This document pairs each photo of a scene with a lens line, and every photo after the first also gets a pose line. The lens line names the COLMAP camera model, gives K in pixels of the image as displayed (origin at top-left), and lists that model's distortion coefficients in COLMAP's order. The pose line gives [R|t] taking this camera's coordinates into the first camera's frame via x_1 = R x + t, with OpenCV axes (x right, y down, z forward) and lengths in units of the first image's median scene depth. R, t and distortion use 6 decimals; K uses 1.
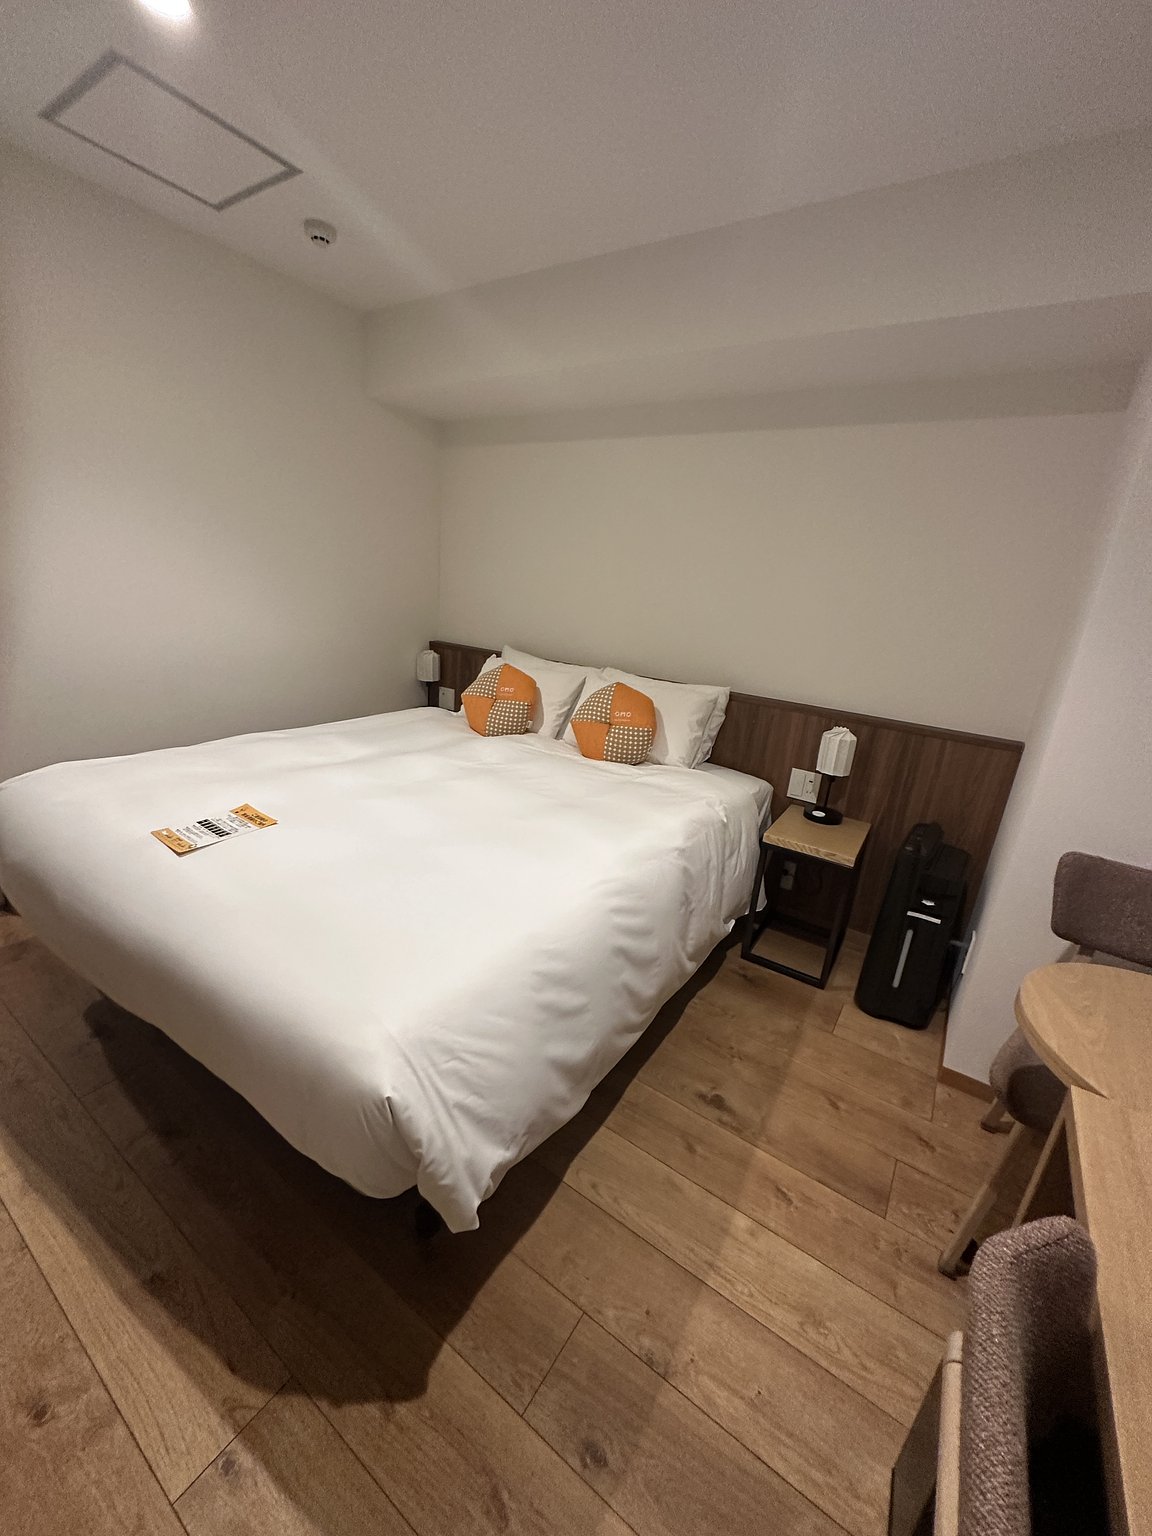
lens RADIAL K [[608.7, 0, 578.5], [0, 608.7, 765.0], [0, 0, 1]] dist [-0.002474, 0.000337]
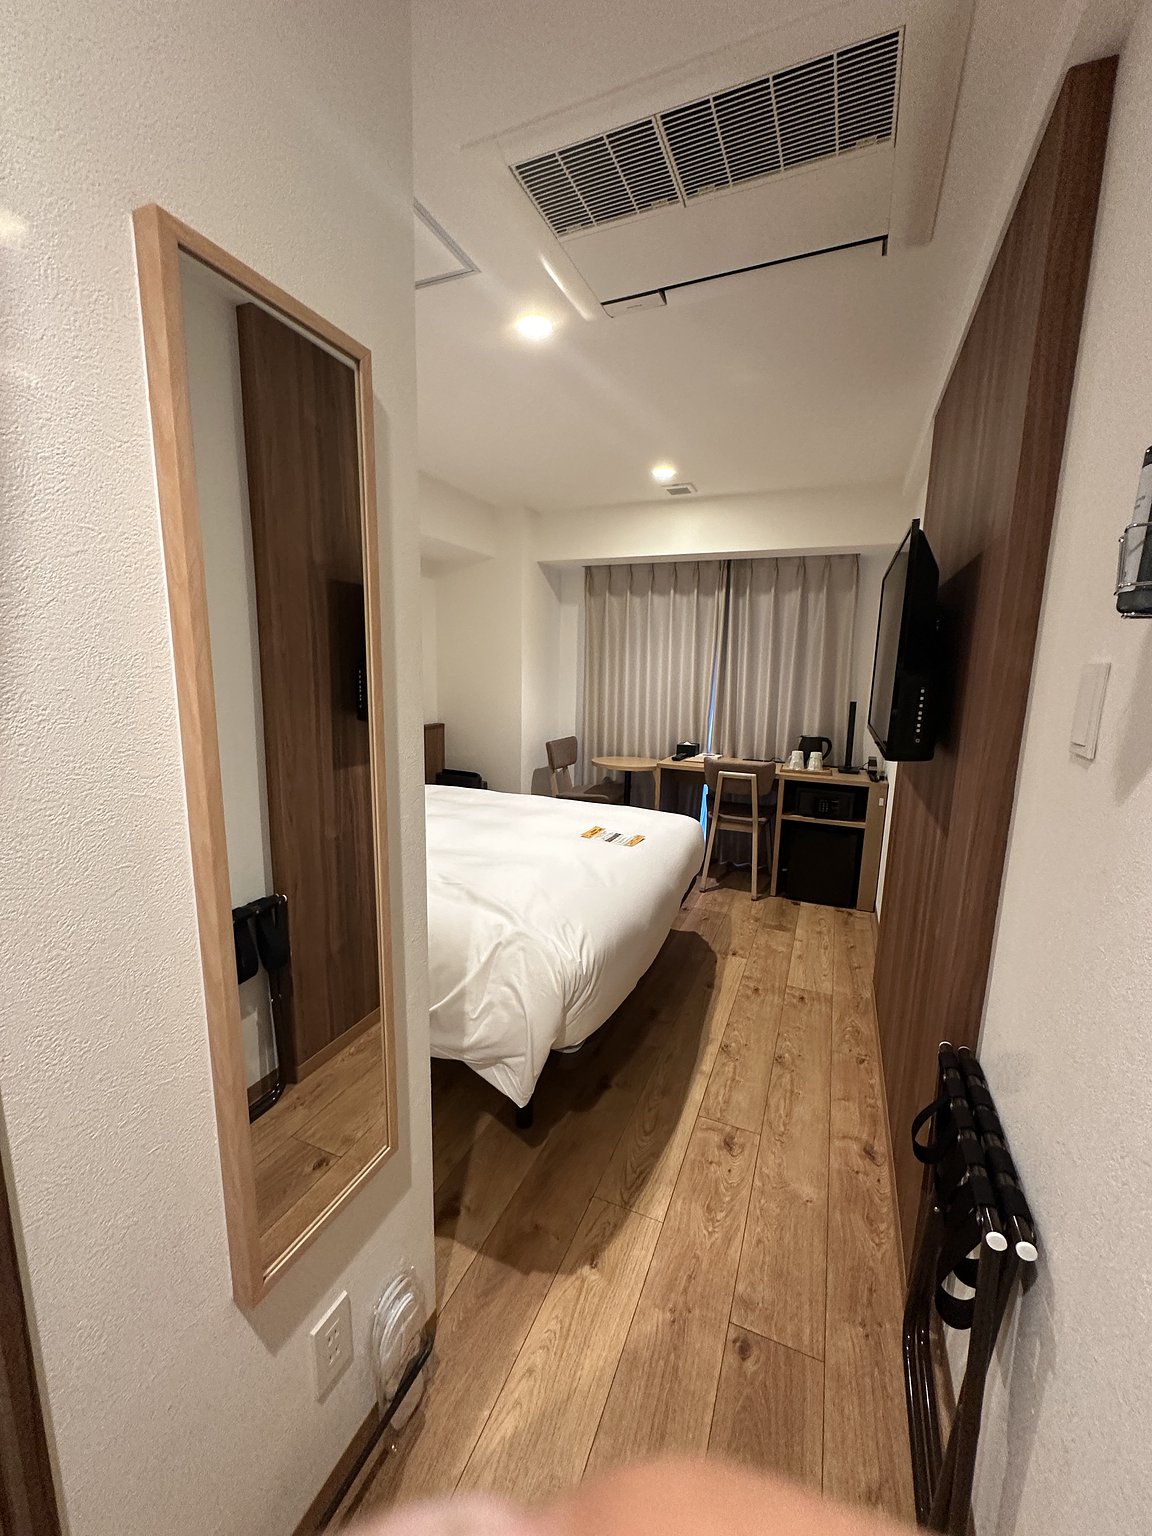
lens RADIAL K [[608.7, 0, 574.7], [0, 608.7, 764.0], [0, 0, 1]] dist [-0.002474, 0.000337]
pose [[-0.185395, -0.243086, 0.952123, -2.604406], [0.249662, 0.925474, 0.284896, -0.719547], [-0.950420, 0.290527, -0.110889, 1.502052]]
